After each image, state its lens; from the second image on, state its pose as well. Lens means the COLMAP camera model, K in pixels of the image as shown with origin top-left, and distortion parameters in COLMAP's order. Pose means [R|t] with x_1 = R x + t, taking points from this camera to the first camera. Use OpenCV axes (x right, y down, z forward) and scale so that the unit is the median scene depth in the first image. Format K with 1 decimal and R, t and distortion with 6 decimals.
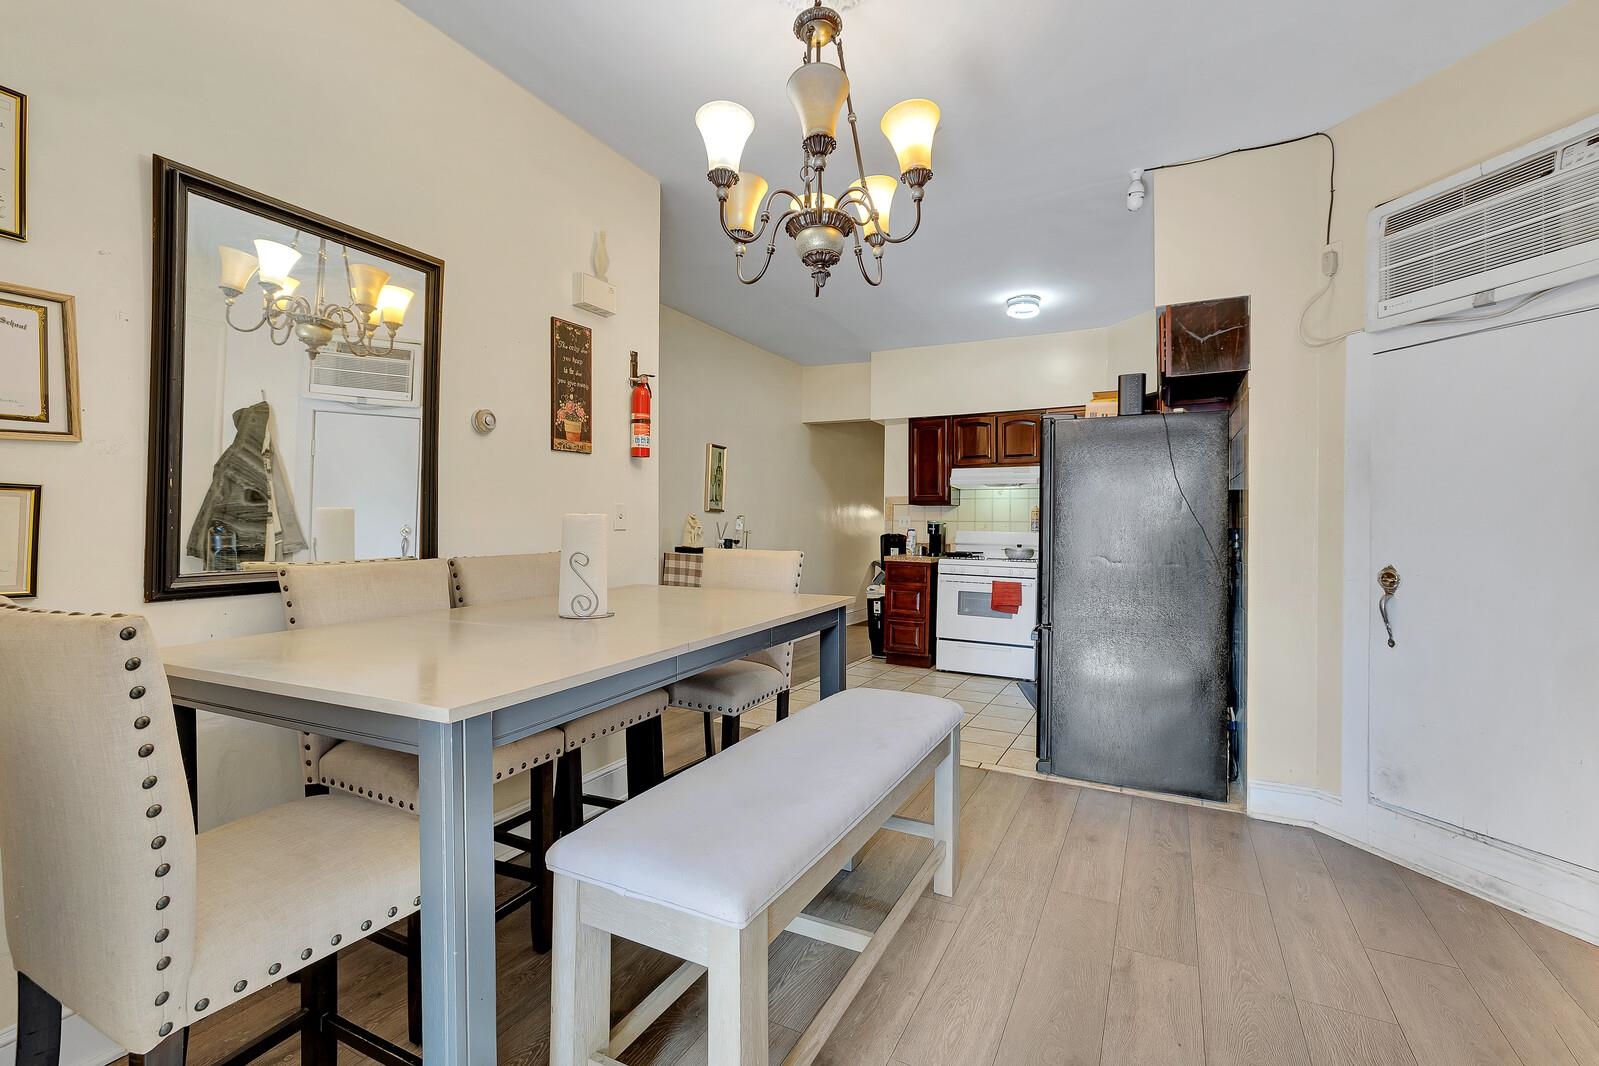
lens RADIAL K [[710.0, 0, 786.8], [0, 710.0, 521.0], [0, 0, 1]] dist [-0.000377, 0.000032]
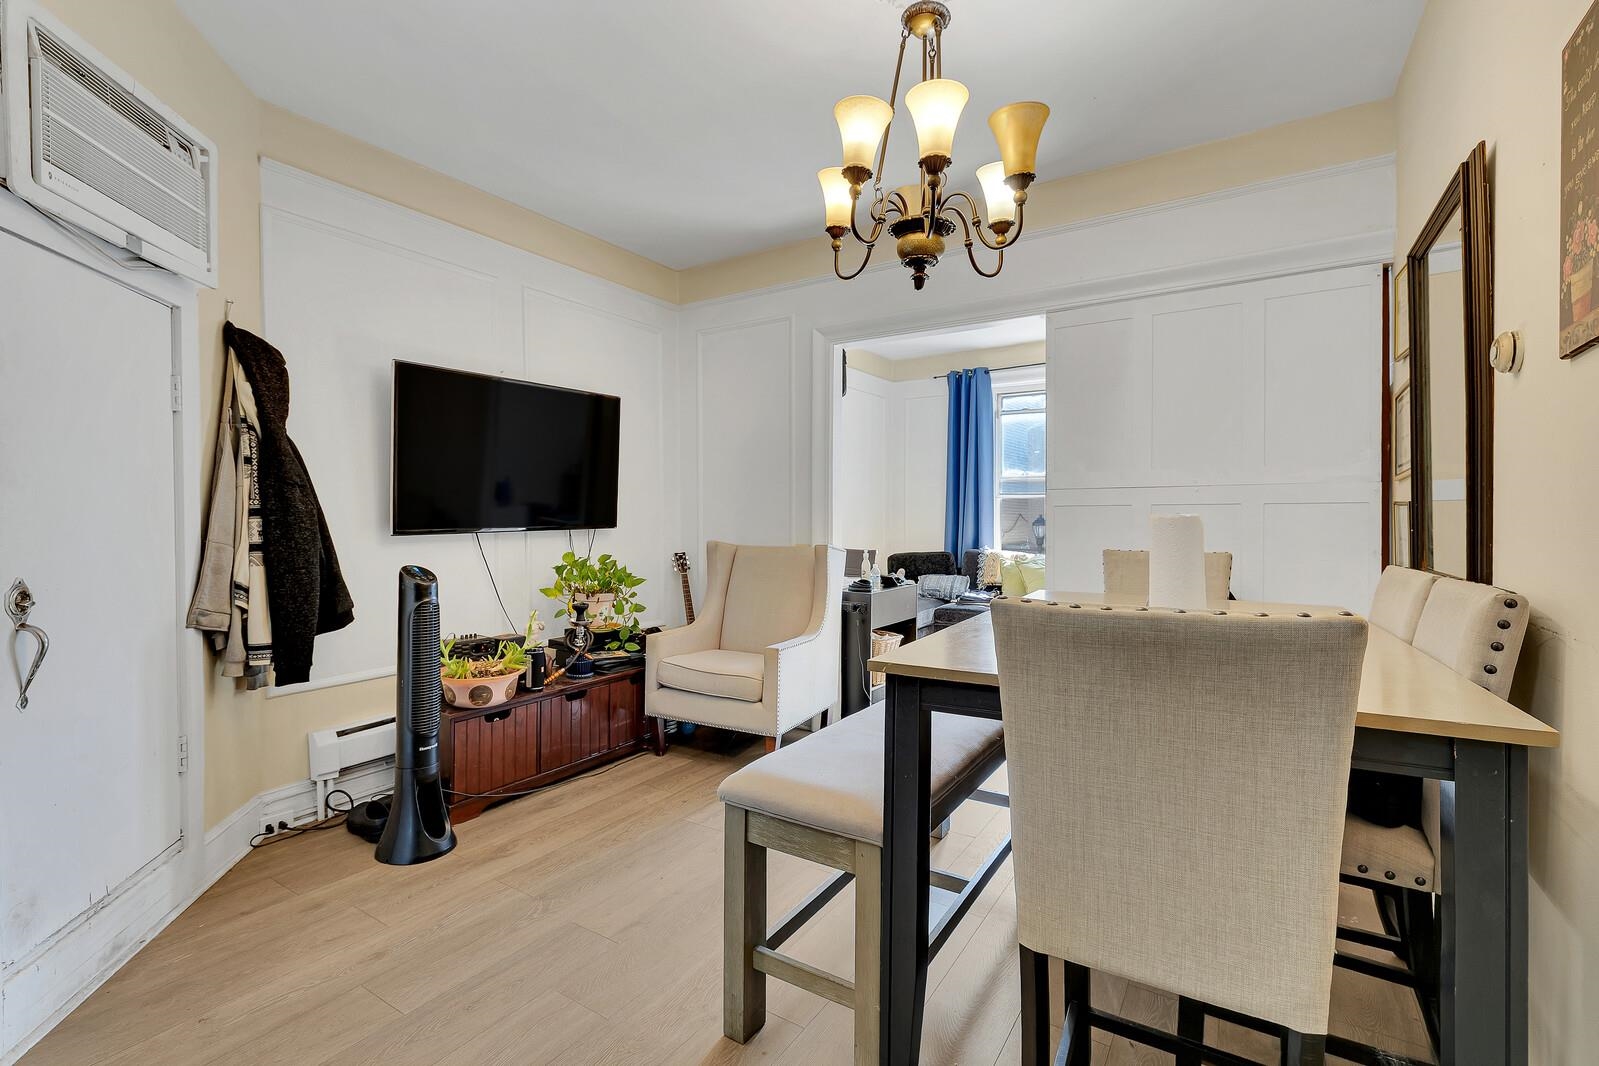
lens RADIAL K [[710.0, 0, 786.8], [0, 710.0, 521.0], [0, 0, 1]] dist [-0.000377, 0.000032]
pose [[-0.996327, -0.010819, 0.084946, 0.099606], [-0.010827, 0.999941, 0.000364, 0.001593], [-0.084945, -0.000557, -0.996385, 1.343594]]
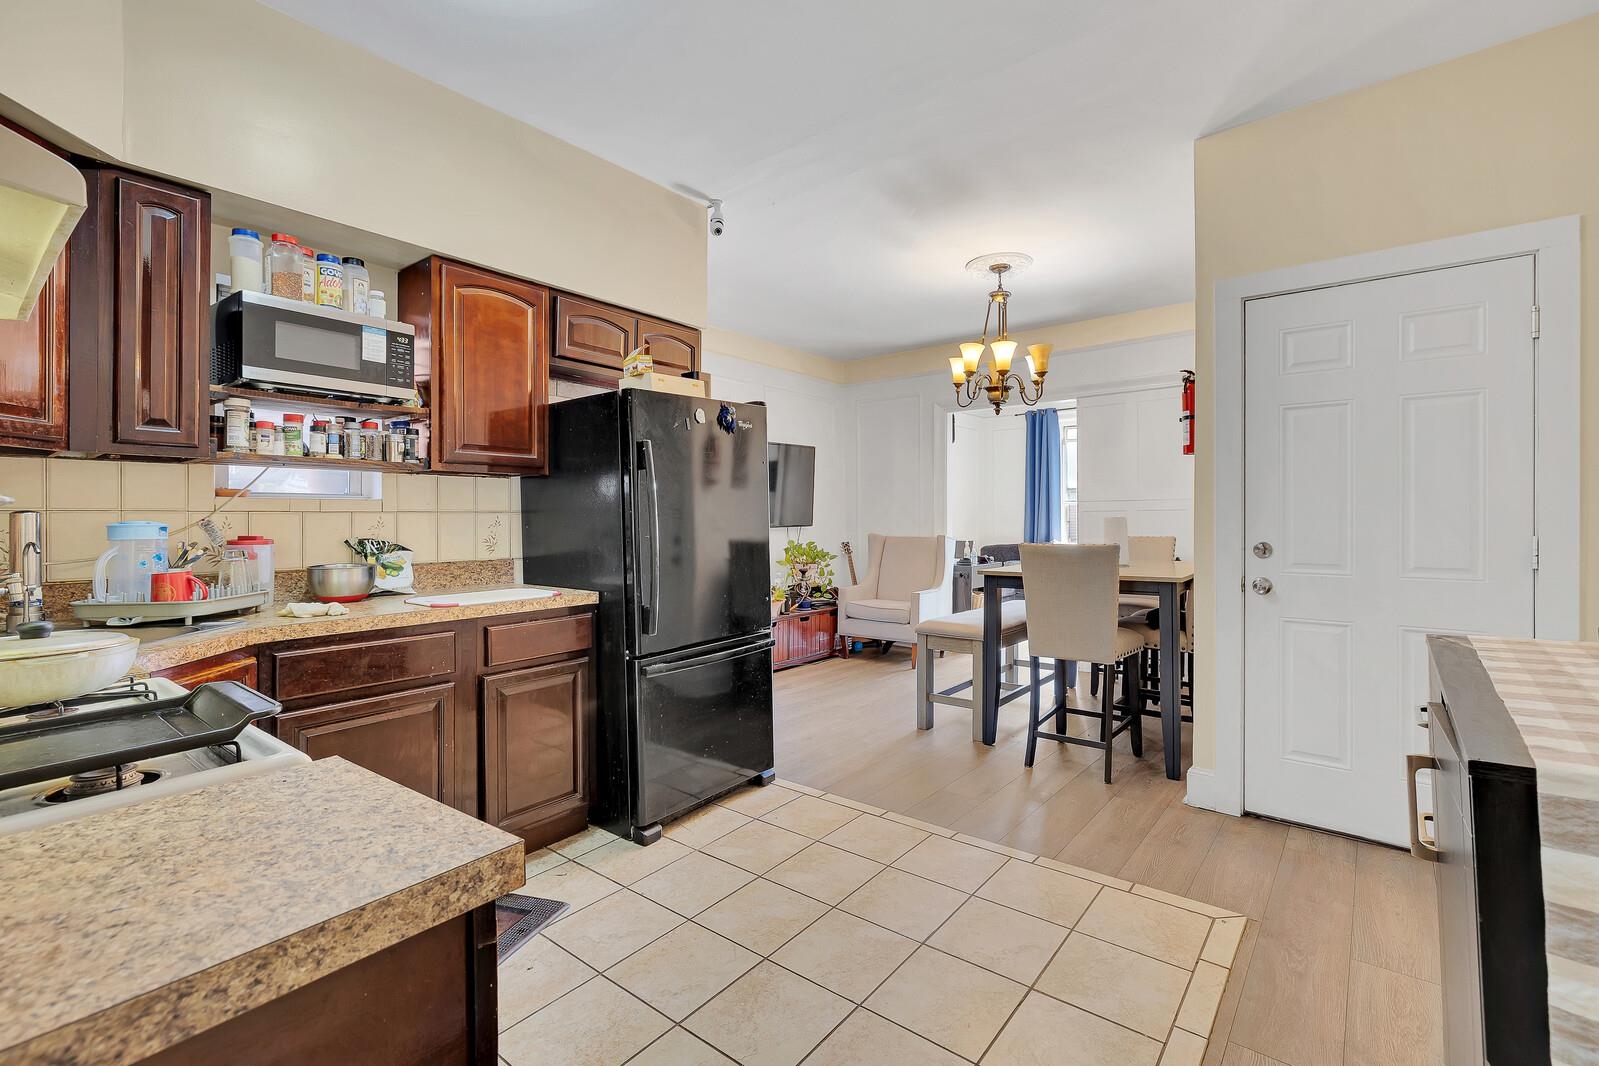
lens RADIAL K [[704.2, 0, 801.3], [0, 704.2, 526.4], [0, 0, 1]] dist [-0.000494, 0.000024]
pose [[-0.982008, -0.005641, 0.188757, 0.159661], [-0.004921, 0.999979, 0.004282, 0.011055], [-0.188778, 0.003276, -0.982014, 2.211541]]
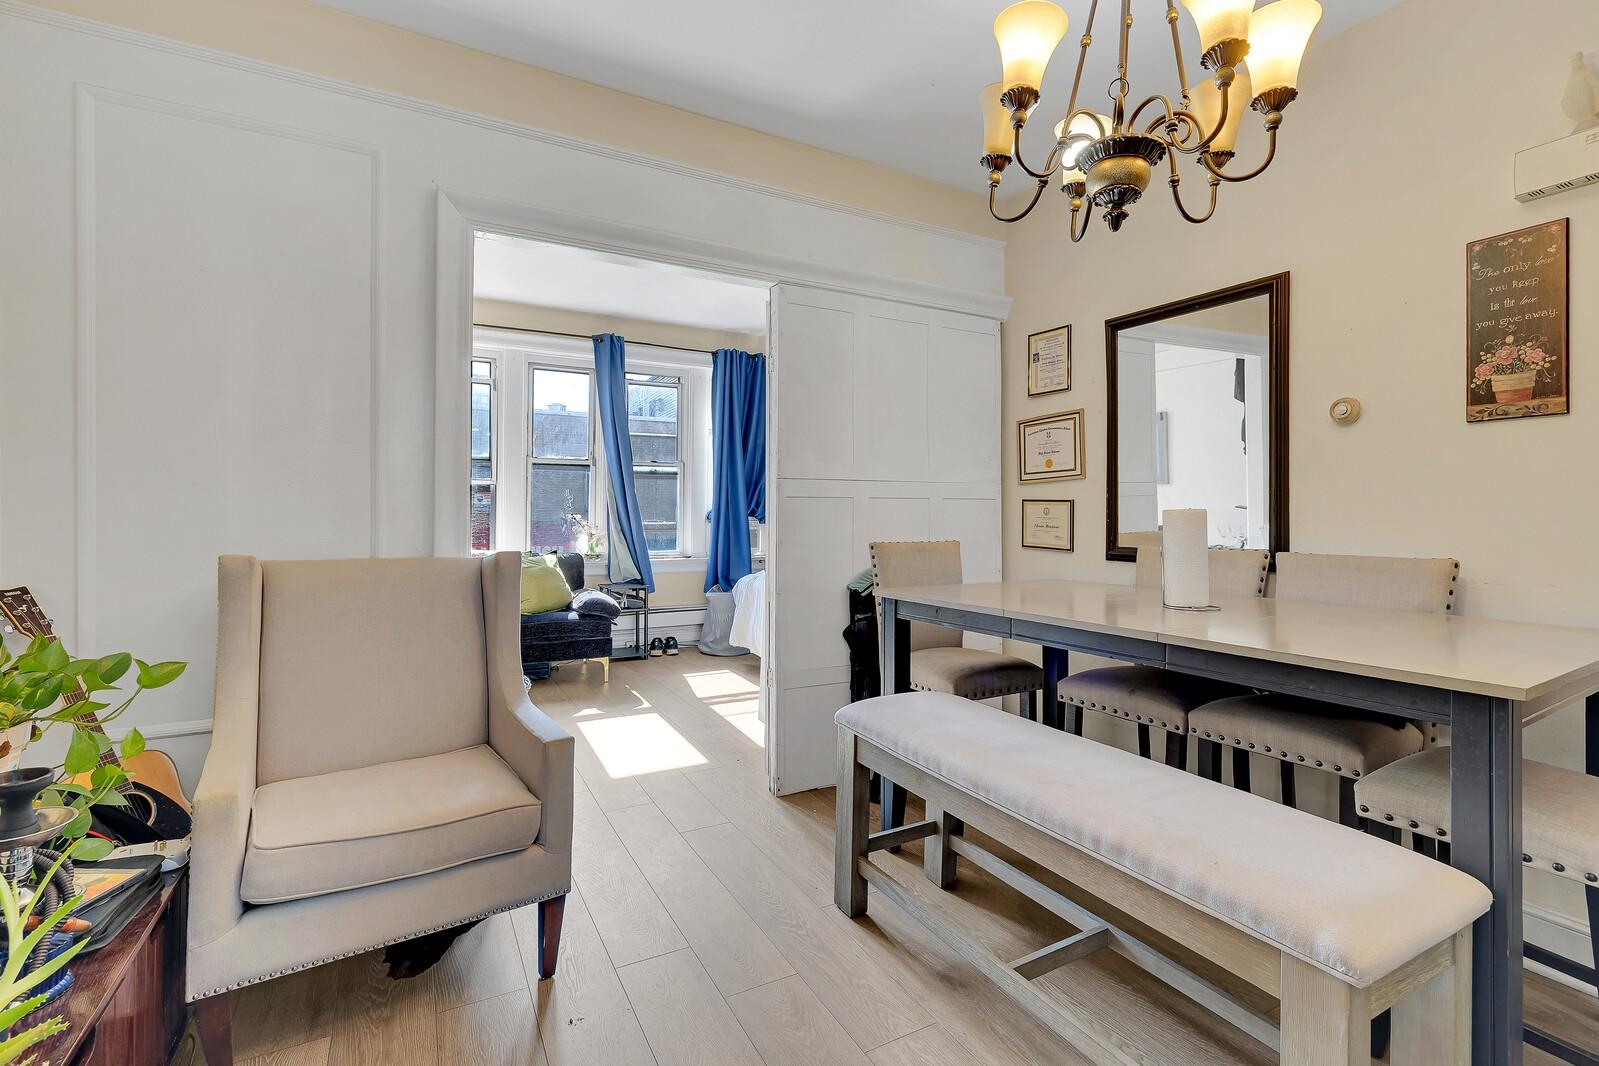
lens RADIAL K [[718.5, 0, 802.6], [0, 718.5, 506.7], [0, 0, 1]] dist [-0.000197, -0.000139]
pose [[-0.545564, -0.016236, -0.837912, 0.631704], [-0.006595, 0.999865, -0.015081, 0.003889], [0.838043, -0.002702, -0.545597, 0.768619]]
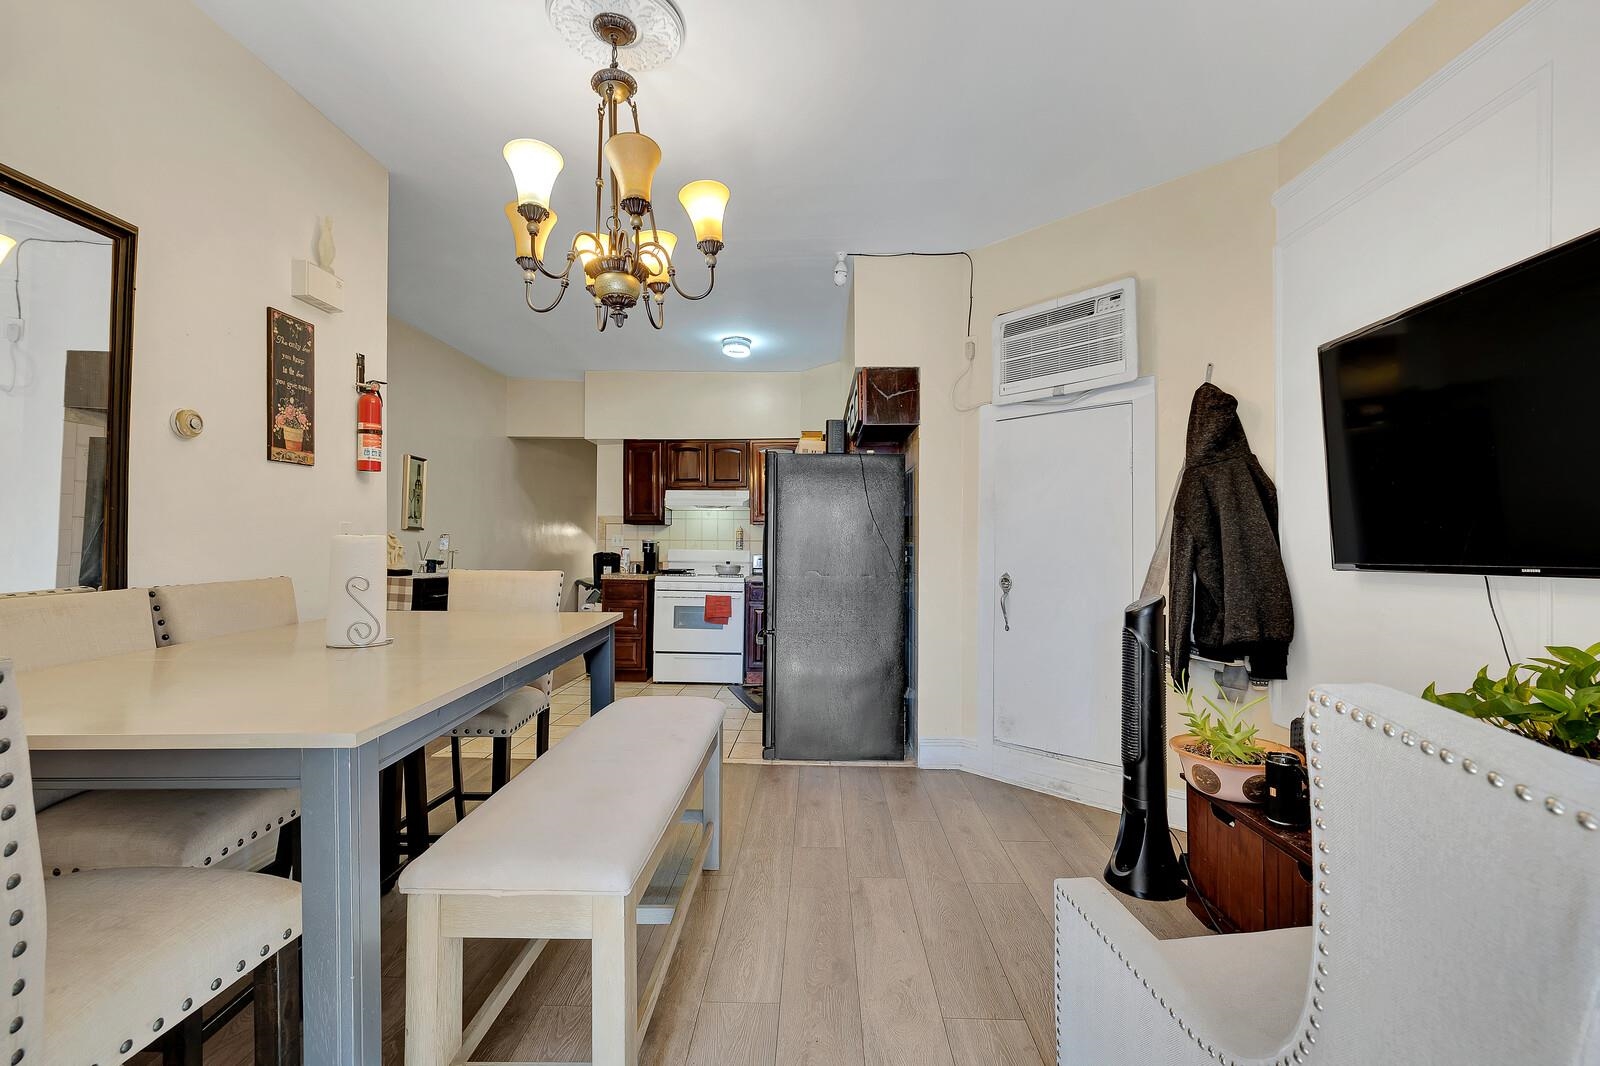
lens RADIAL K [[711.0, 0, 800.5], [0, 711.0, 540.4], [0, 0, 1]] dist [-0.000270, 0.000061]
pose [[0.893651, -0.000452, 0.448762, -0.129618], [-0.000728, 0.999997, 0.002457, -0.004233], [-0.448762, -0.002523, 0.893648, -0.065999]]
